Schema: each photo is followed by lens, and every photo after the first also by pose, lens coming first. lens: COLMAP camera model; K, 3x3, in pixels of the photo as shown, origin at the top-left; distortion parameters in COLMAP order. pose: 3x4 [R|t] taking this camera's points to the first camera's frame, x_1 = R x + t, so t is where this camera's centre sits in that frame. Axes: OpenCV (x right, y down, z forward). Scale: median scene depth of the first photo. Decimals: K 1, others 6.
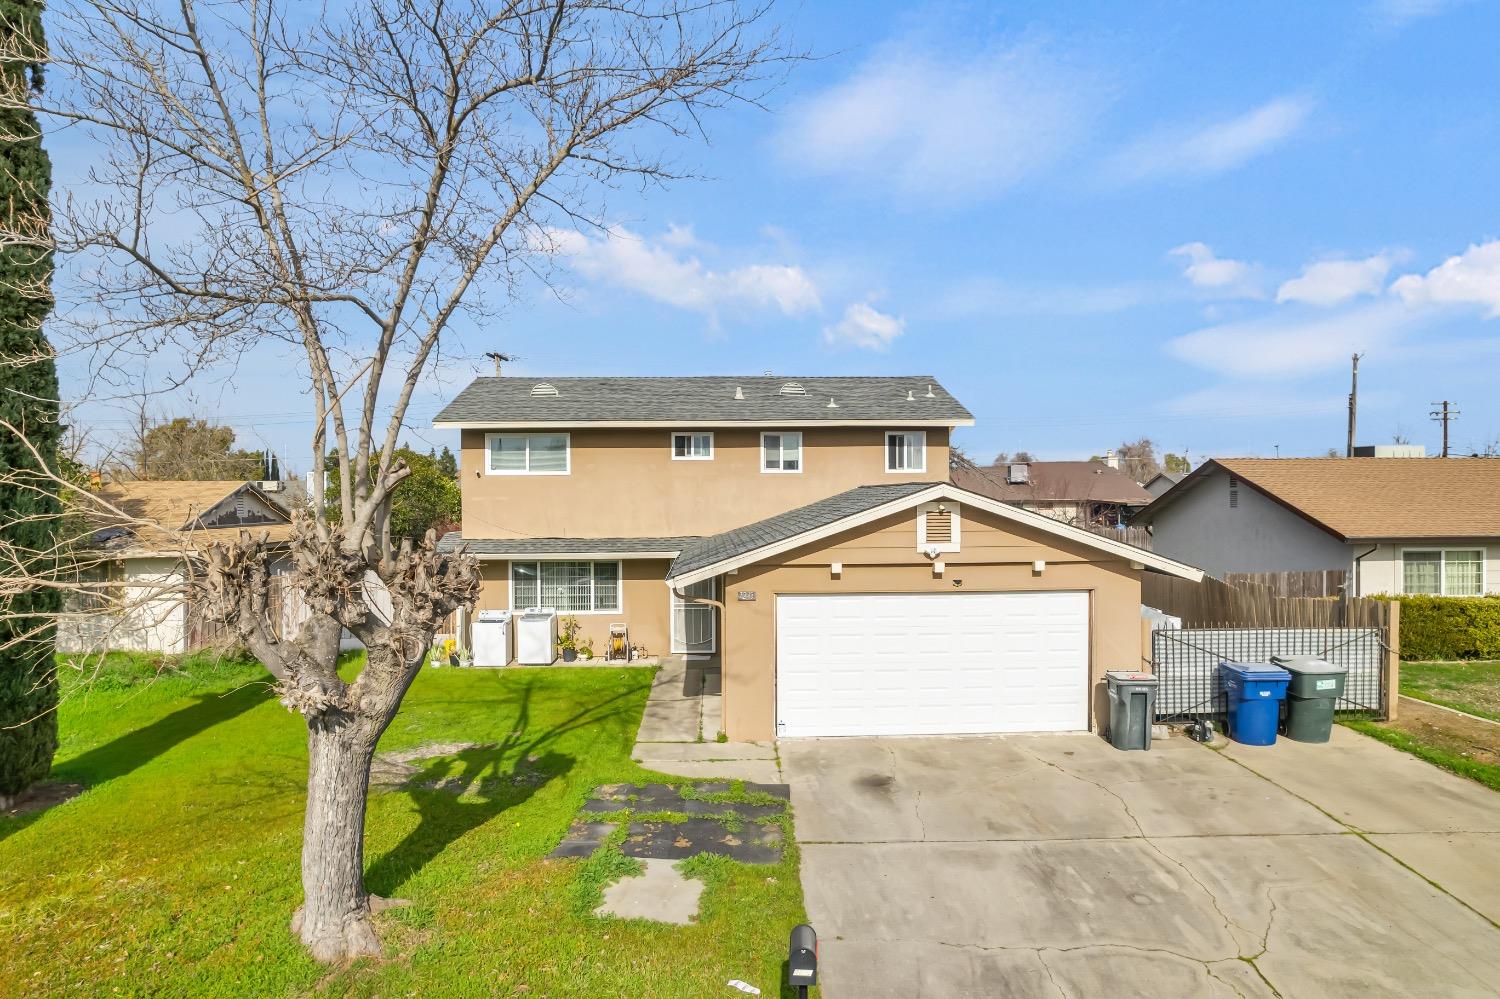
lens RADIAL K [[971.8, 0, 750.0], [0, 971.8, 499.5], [0, 0, 1]] dist [-0.088413, 0.087229]
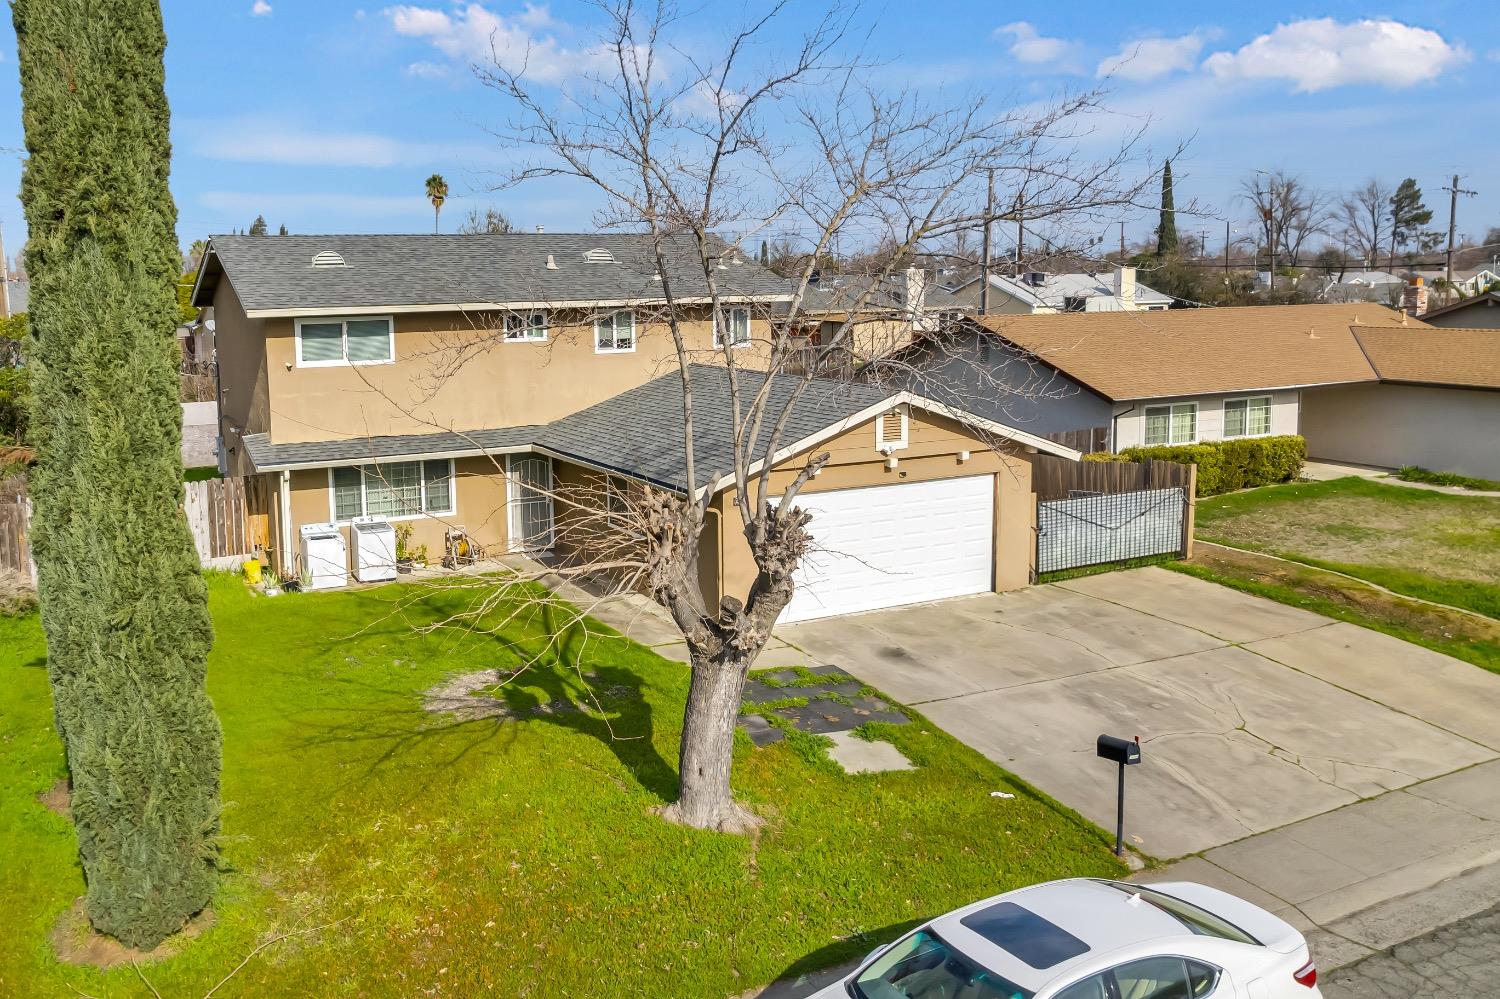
lens RADIAL K [[1330.0, 0, 680.8], [0, 1330.0, 442.4], [0, 0, 1]] dist [-0.036177, -0.009359]
pose [[0.909862, -0.060228, 0.410517, -0.725373], [0.011184, 0.992609, 0.120839, -0.156730], [-0.414761, -0.105355, 0.903811, -0.324189]]
